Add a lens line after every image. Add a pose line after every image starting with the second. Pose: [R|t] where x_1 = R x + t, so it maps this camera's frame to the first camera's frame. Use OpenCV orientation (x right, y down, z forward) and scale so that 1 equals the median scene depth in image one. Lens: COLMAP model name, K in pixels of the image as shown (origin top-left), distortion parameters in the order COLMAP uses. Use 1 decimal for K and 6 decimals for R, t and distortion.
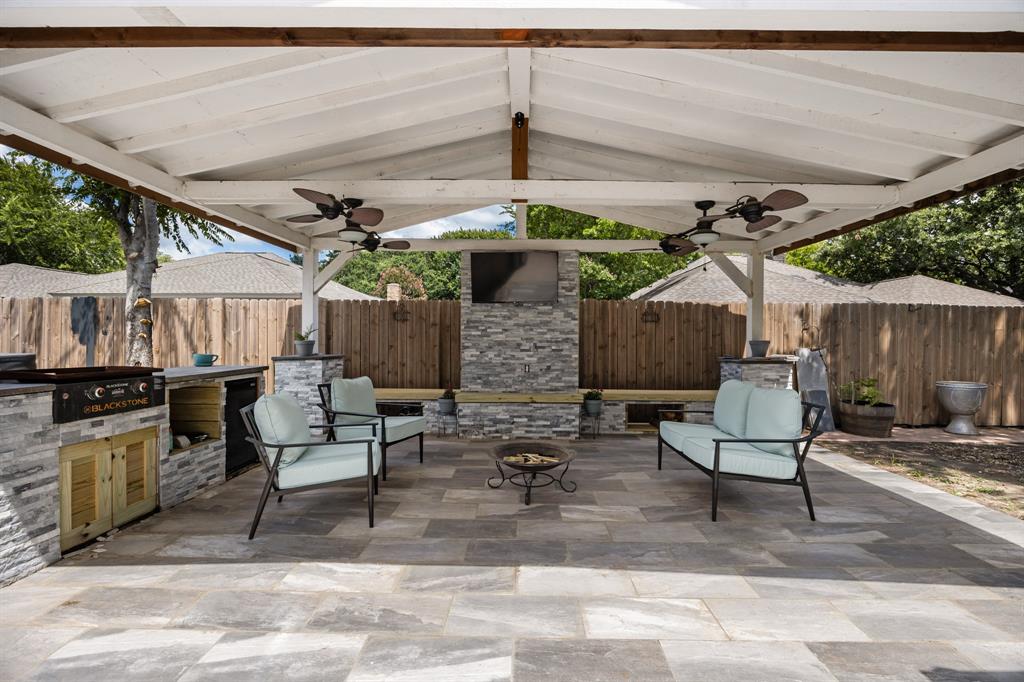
lens RADIAL K [[448.4, 0, 512.0], [0, 448.4, 341.0], [0, 0, 1]] dist [-0.021238, 0.000026]
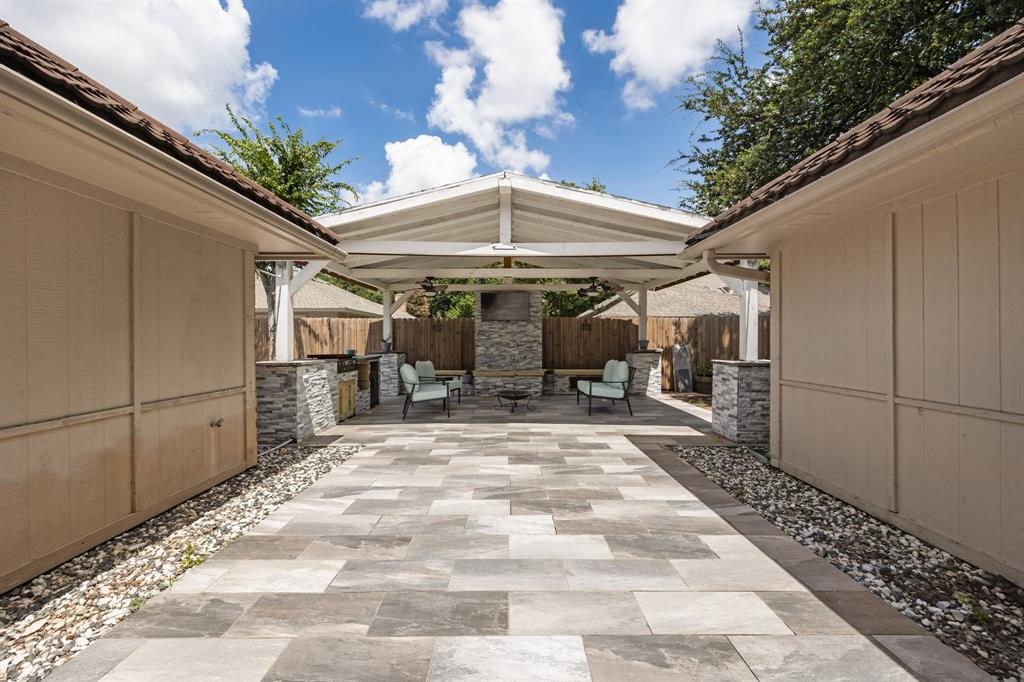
lens RADIAL K [[424.6, 0, 512.0], [0, 424.6, 341.0], [0, 0, 1]] dist [0.003070, 0.000259]
pose [[0.999751, -0.009395, 0.020222, -0.003242], [0.009443, 0.999953, -0.002262, 0.000550], [-0.020200, 0.002452, 0.999793, -0.675973]]
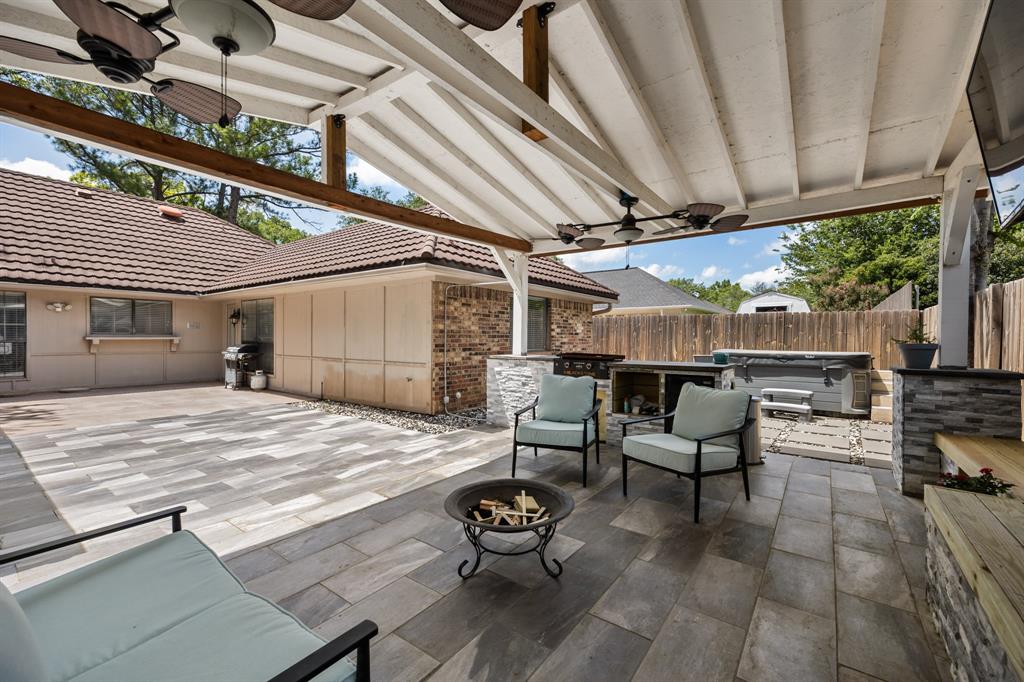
lens RADIAL K [[424.6, 0, 512.0], [0, 424.6, 341.0], [0, 0, 1]] dist [0.003070, 0.000259]
pose [[-0.595081, -0.004847, -0.803651, 0.348836], [-0.011157, 0.999935, 0.002230, 0.002560], [0.803588, 0.010293, -0.595096, 0.854685]]
